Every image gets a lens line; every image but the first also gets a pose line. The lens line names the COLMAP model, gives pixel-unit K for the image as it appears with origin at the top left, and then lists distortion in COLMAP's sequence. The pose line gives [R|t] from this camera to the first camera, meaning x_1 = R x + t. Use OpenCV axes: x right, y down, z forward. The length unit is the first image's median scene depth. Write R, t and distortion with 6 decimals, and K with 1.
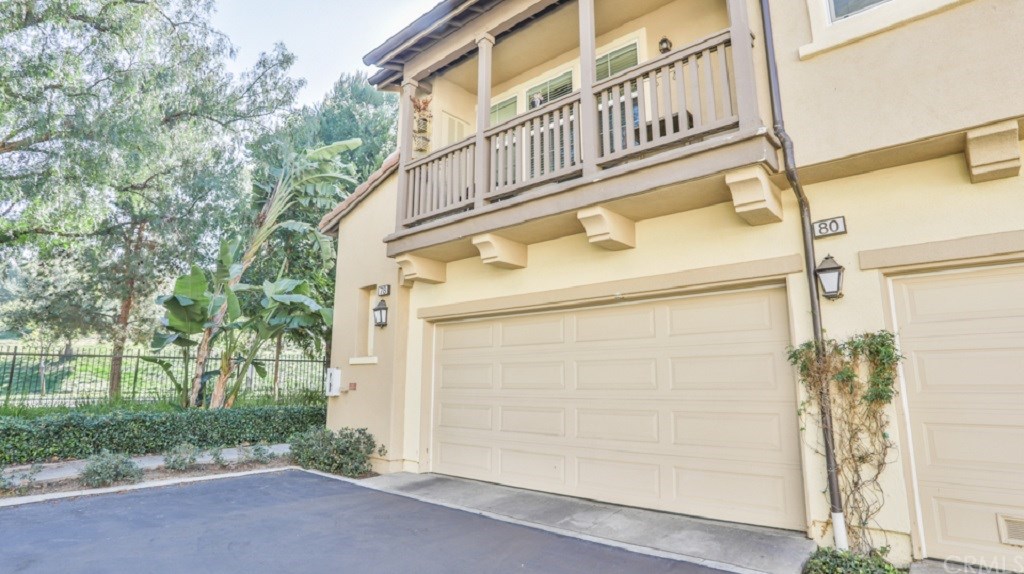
lens RADIAL K [[526.1, 0, 510.8], [0, 526.1, 283.5], [0, 0, 1]] dist [-0.081482, 0.039471]
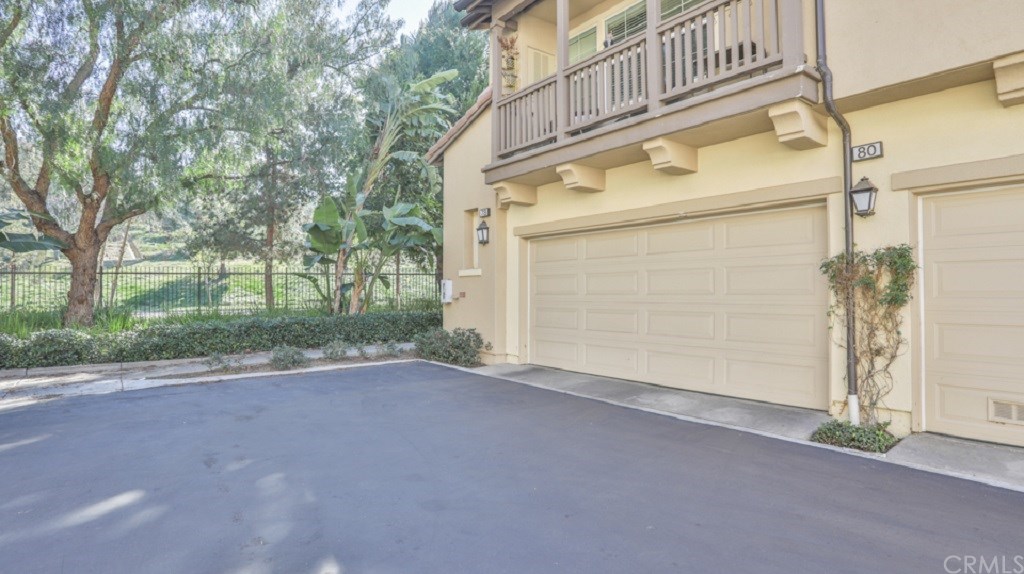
lens RADIAL K [[526.1, 0, 510.8], [0, 526.1, 283.5], [0, 0, 1]] dist [-0.081482, 0.039471]
pose [[0.980920, -0.008163, -0.194240, 0.047464], [0.040940, 0.985387, 0.165335, -0.026394], [0.190052, -0.170132, 0.966921, -0.167891]]
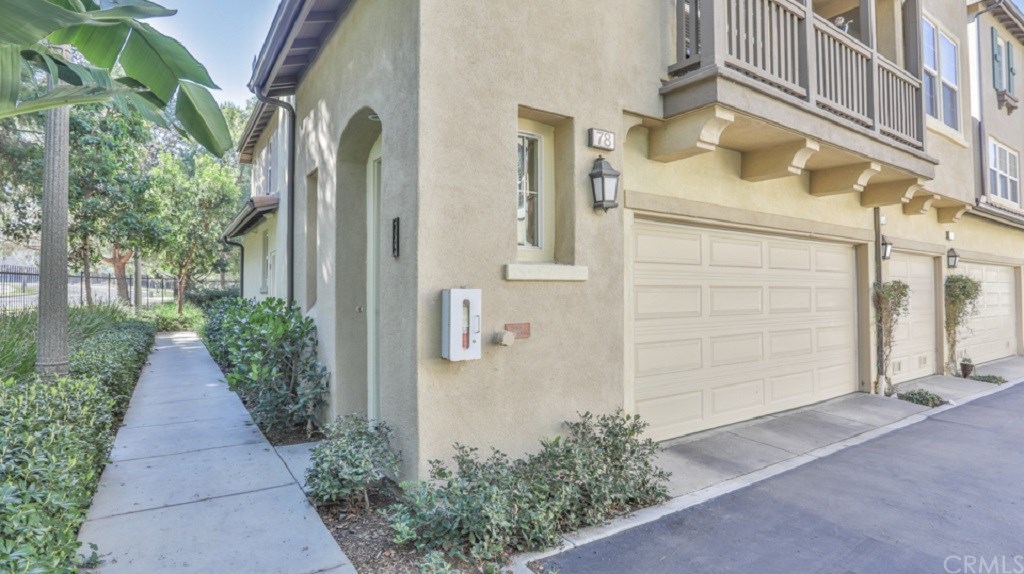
lens RADIAL K [[526.1, 0, 510.8], [0, 526.1, 283.5], [0, 0, 1]] dist [-0.081482, 0.039471]
pose [[0.262197, 0.012721, 0.964930, -0.895190], [-0.183554, 0.982316, 0.036927, 0.176764], [-0.947397, -0.186799, 0.259895, 1.099344]]
